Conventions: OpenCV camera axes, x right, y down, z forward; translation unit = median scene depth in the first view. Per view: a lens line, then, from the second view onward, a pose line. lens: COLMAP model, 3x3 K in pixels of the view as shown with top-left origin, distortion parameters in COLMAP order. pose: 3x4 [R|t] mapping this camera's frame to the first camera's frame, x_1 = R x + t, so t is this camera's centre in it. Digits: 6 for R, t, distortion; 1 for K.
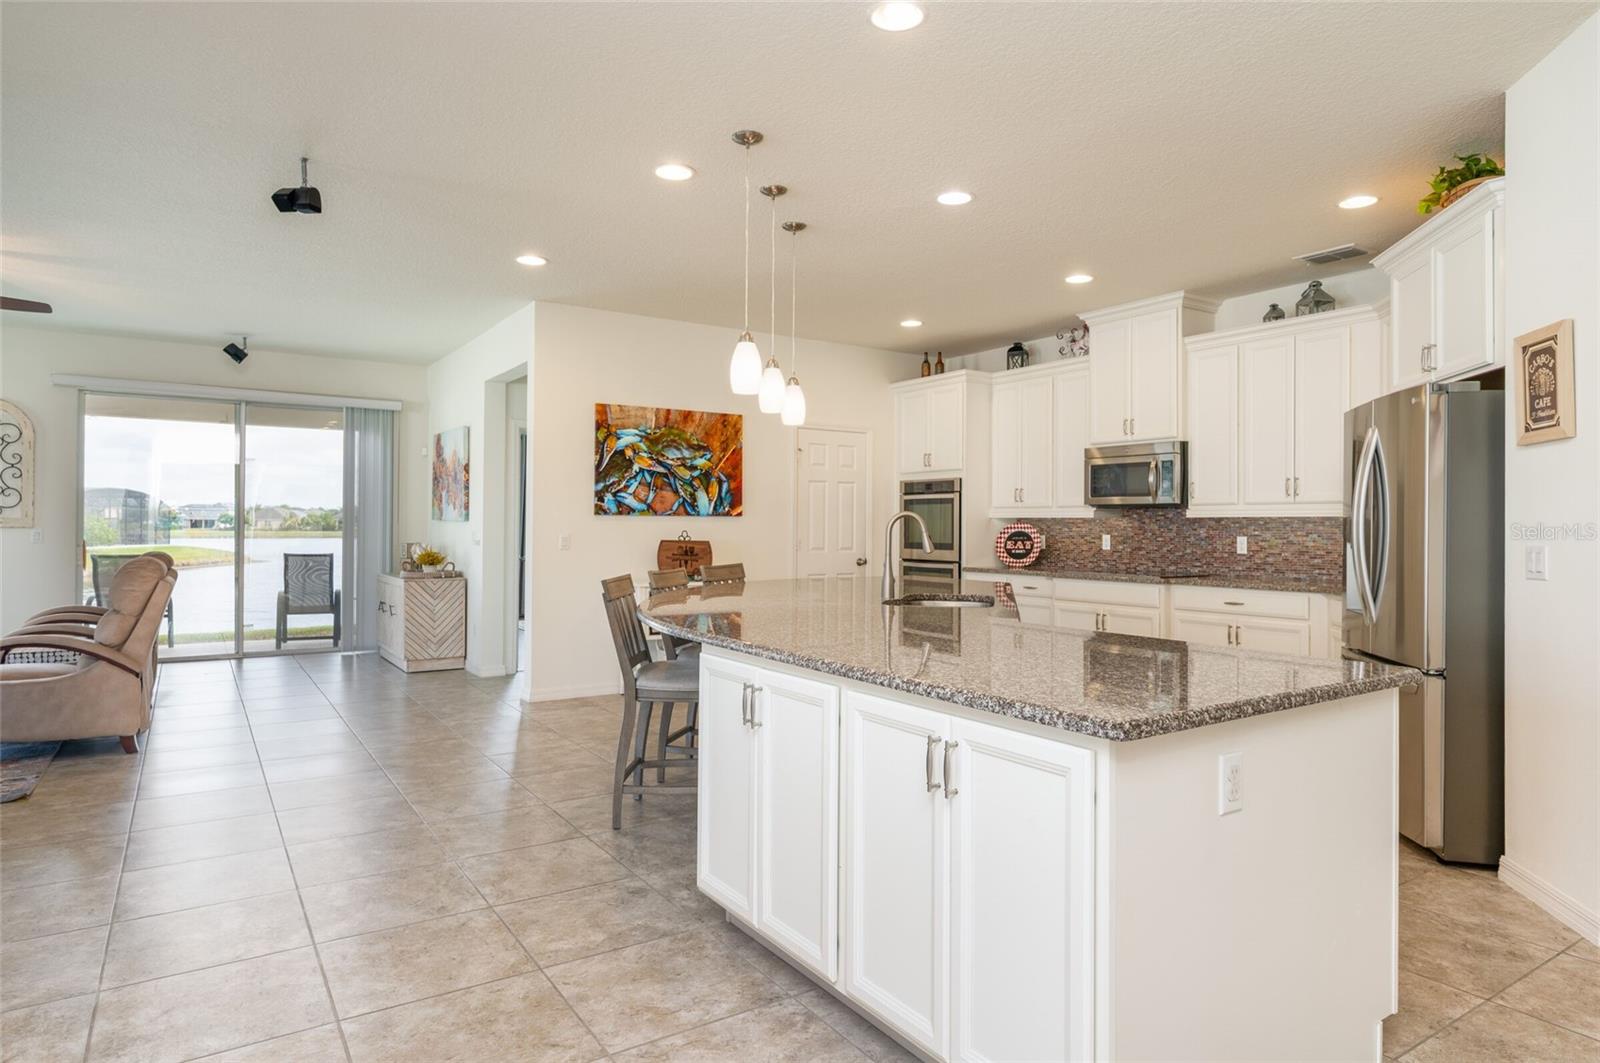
lens RADIAL K [[933.5, 0, 813.5], [0, 933.5, 520.4], [0, 0, 1]] dist [-0.000430, -0.003181]
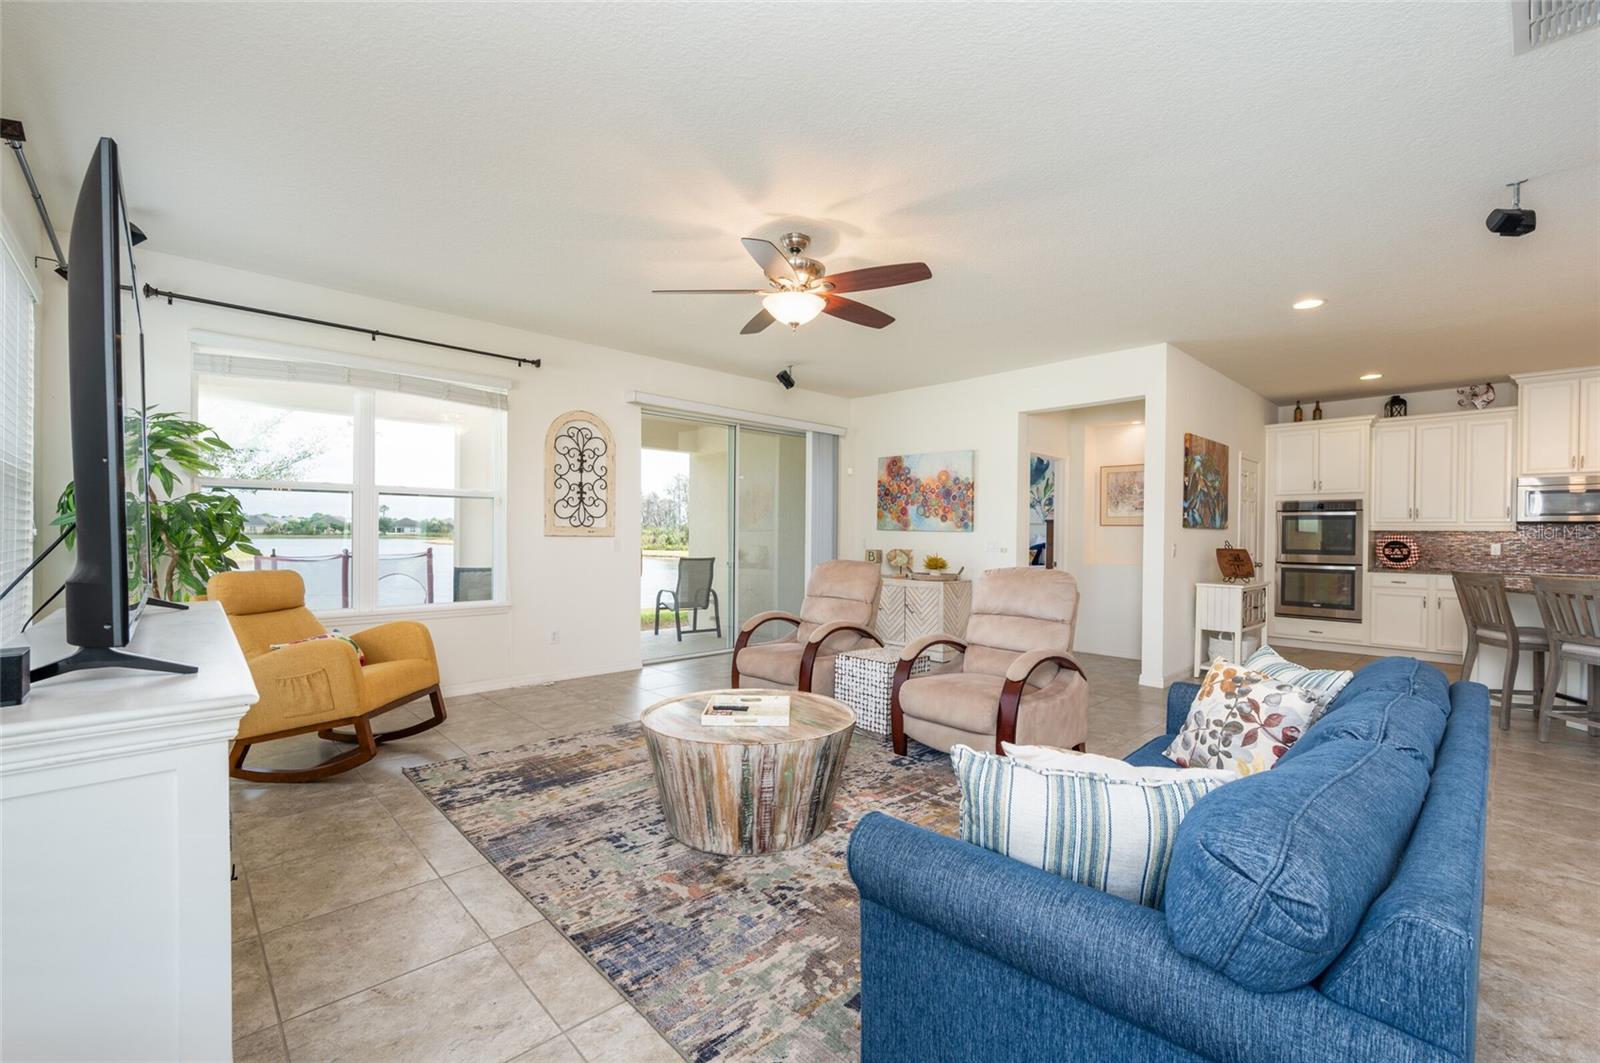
lens RADIAL K [[671.1, 0, 801.1], [0, 671.1, 537.2], [0, 0, 1]] dist [0.002242, -0.000121]
pose [[0.986543, 0.001970, 0.163491, -0.807769], [-0.004281, 0.999896, 0.013785, -0.002877], [-0.163447, -0.014300, 0.986448, 0.224953]]
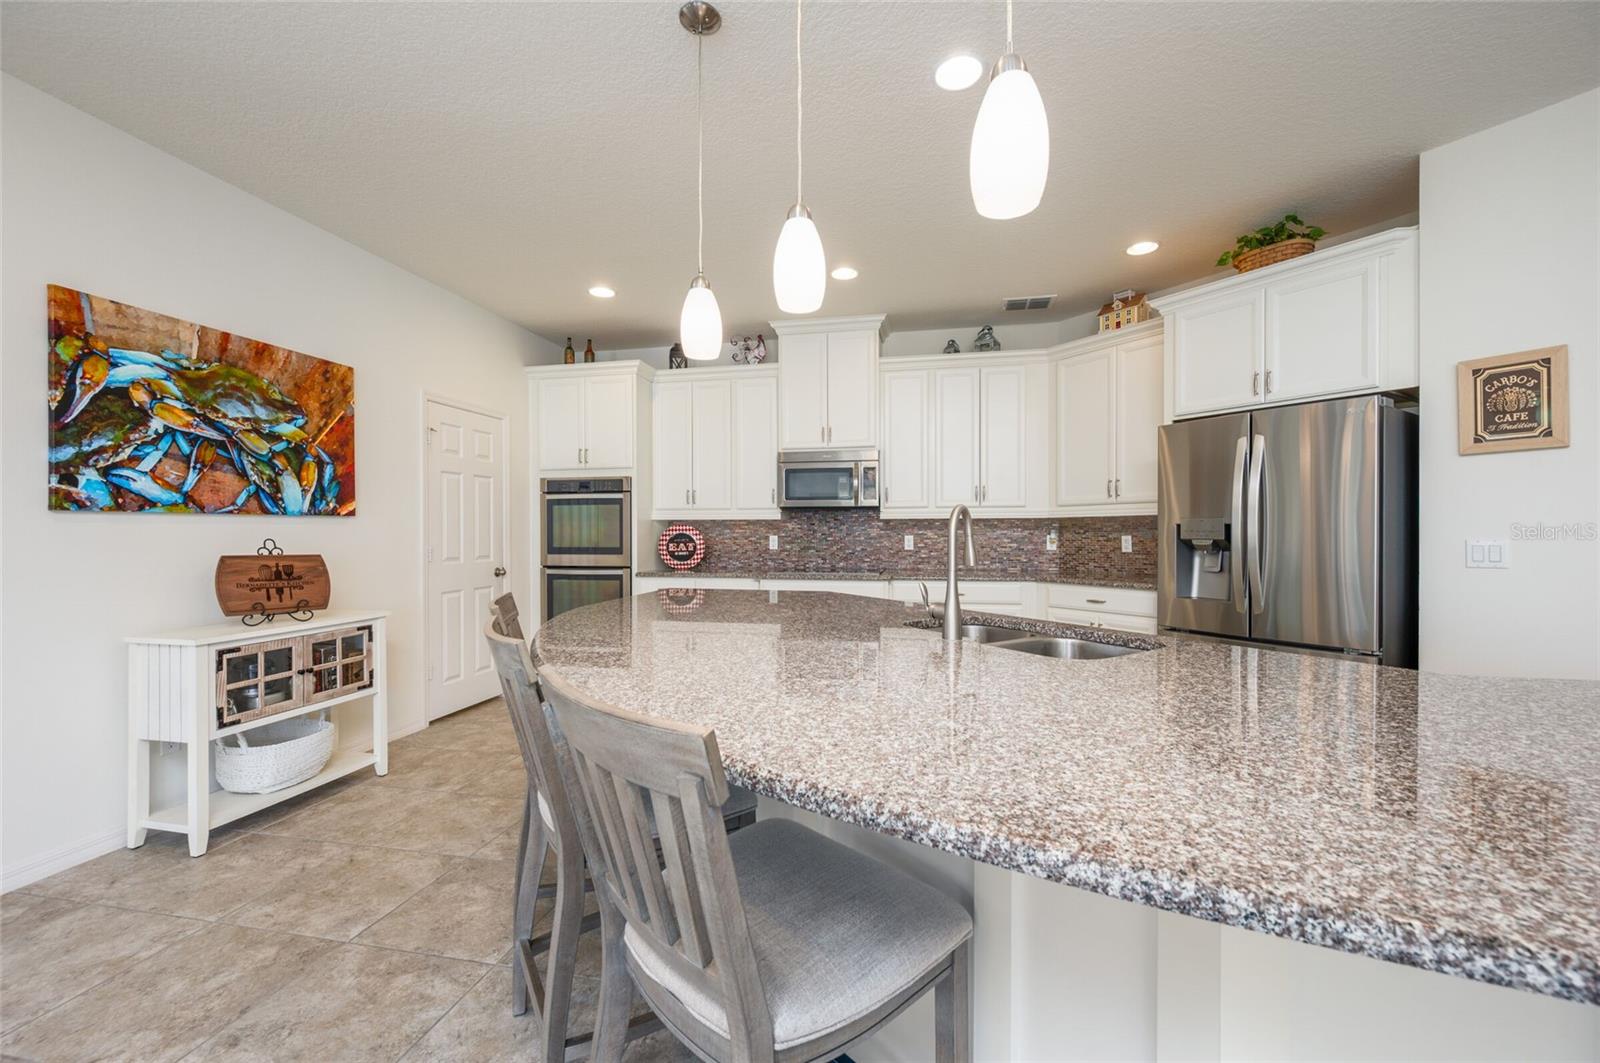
lens RADIAL K [[636.3, 0, 804.9], [0, 636.3, 534.5], [0, 0, 1]] dist [-0.002168, 0.001137]
pose [[0.710423, -0.013306, 0.703649, -0.177420], [0.003013, 0.999870, 0.015865, 0.002726], [-0.703768, -0.009151, 0.710371, 0.452707]]
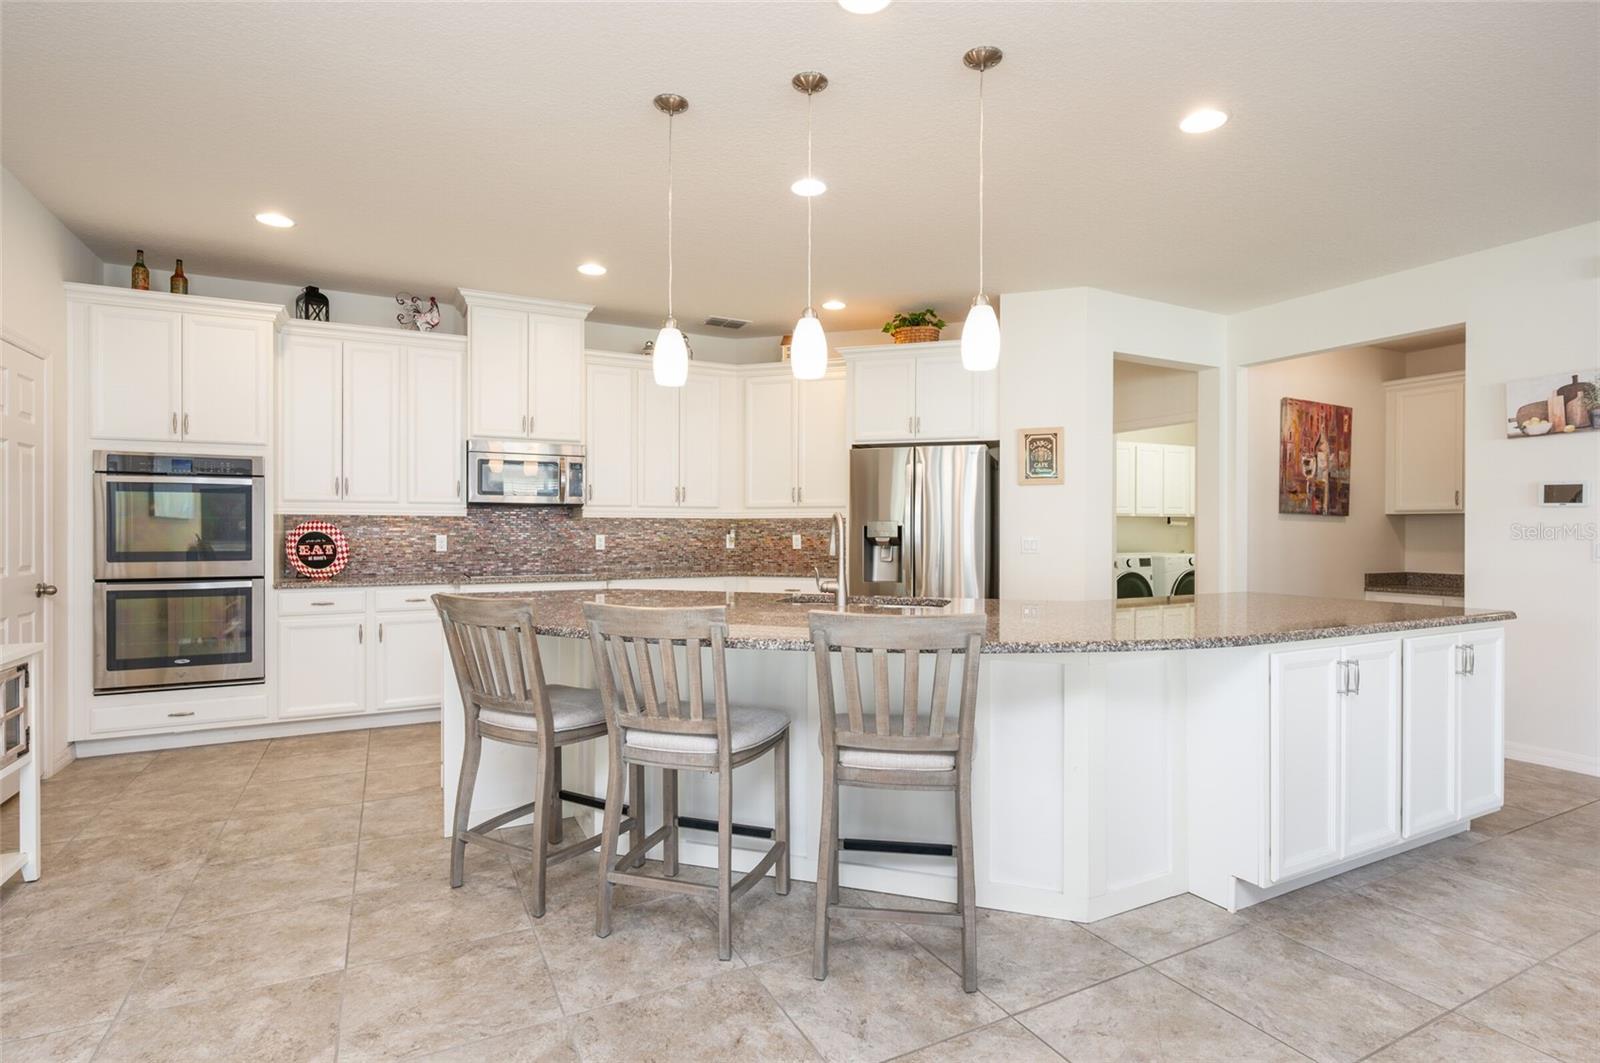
lens RADIAL K [[793.7, 0, 799.3], [0, 793.7, 529.7], [0, 0, 1]] dist [-0.003092, 0.000346]
pose [[0.115631, -0.006733, 0.993269, -0.414244], [-0.007662, 0.999941, 0.007671, 0.001619], [-0.993263, -0.008498, 0.115573, 0.564334]]
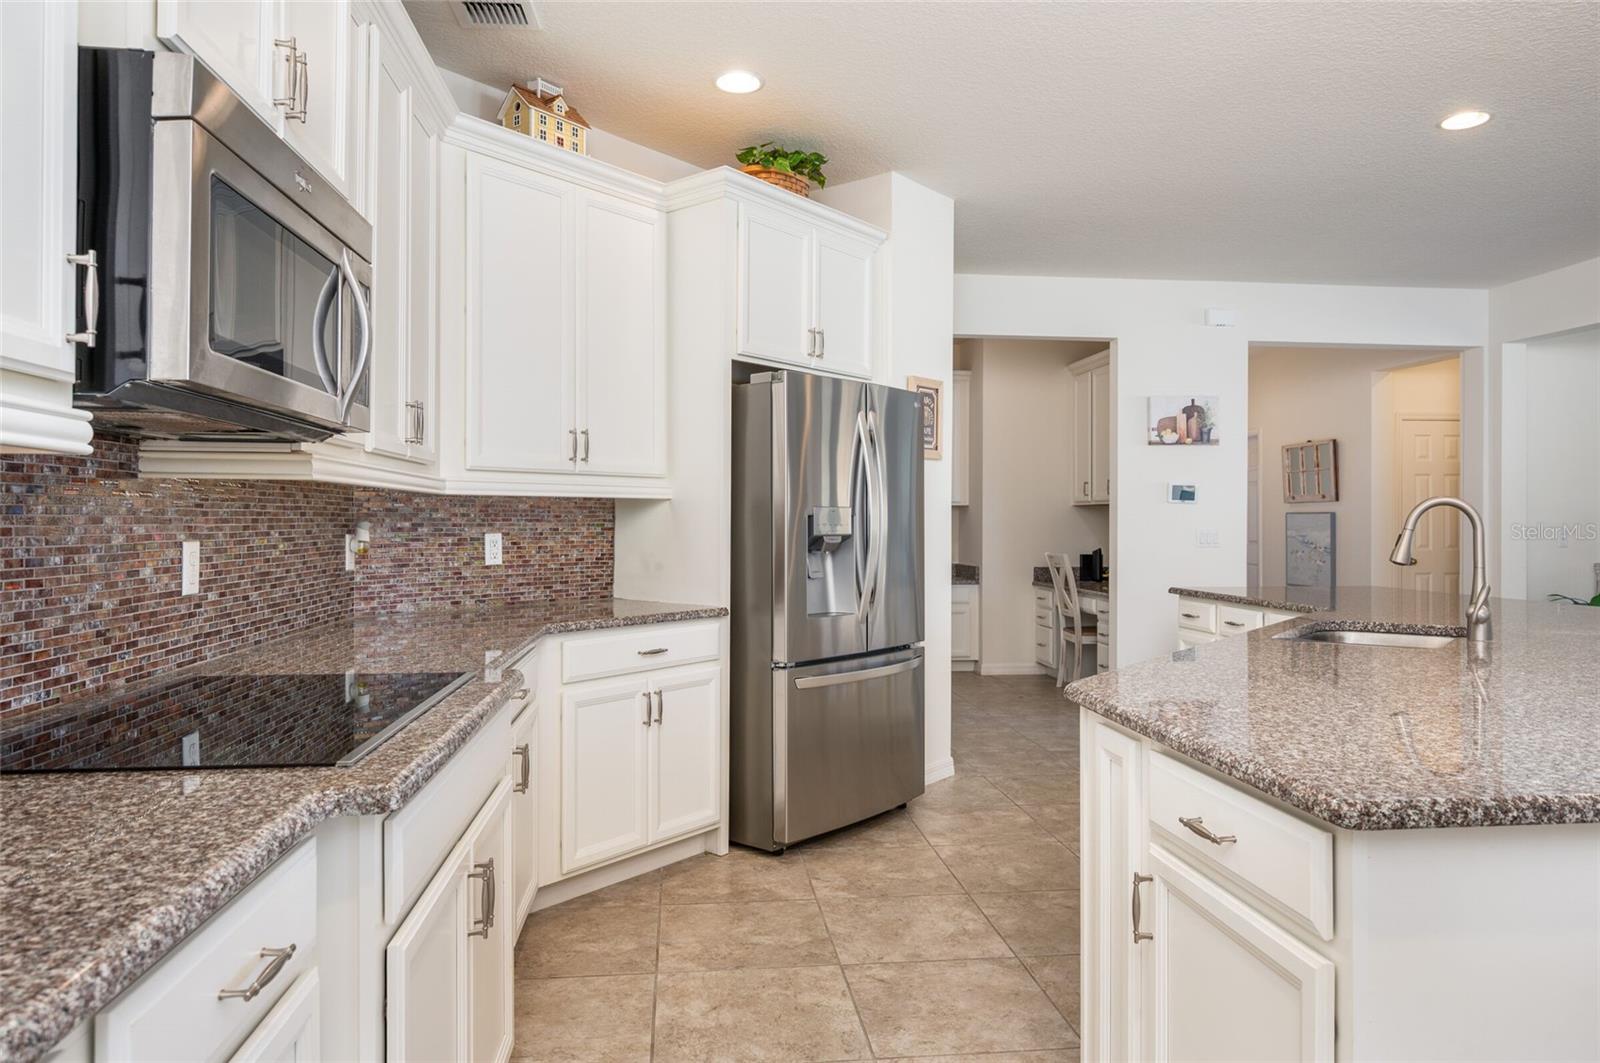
lens RADIAL K [[1036.4, 0, 794.7], [0, 1036.4, 520.0], [0, 0, 1]] dist [-0.008577, -0.000927]
pose [[-0.884817, -0.005966, 0.465901, 0.096398], [-0.010268, 0.999925, -0.006696, 0.009505], [-0.465826, -0.010708, -0.884811, 1.063319]]
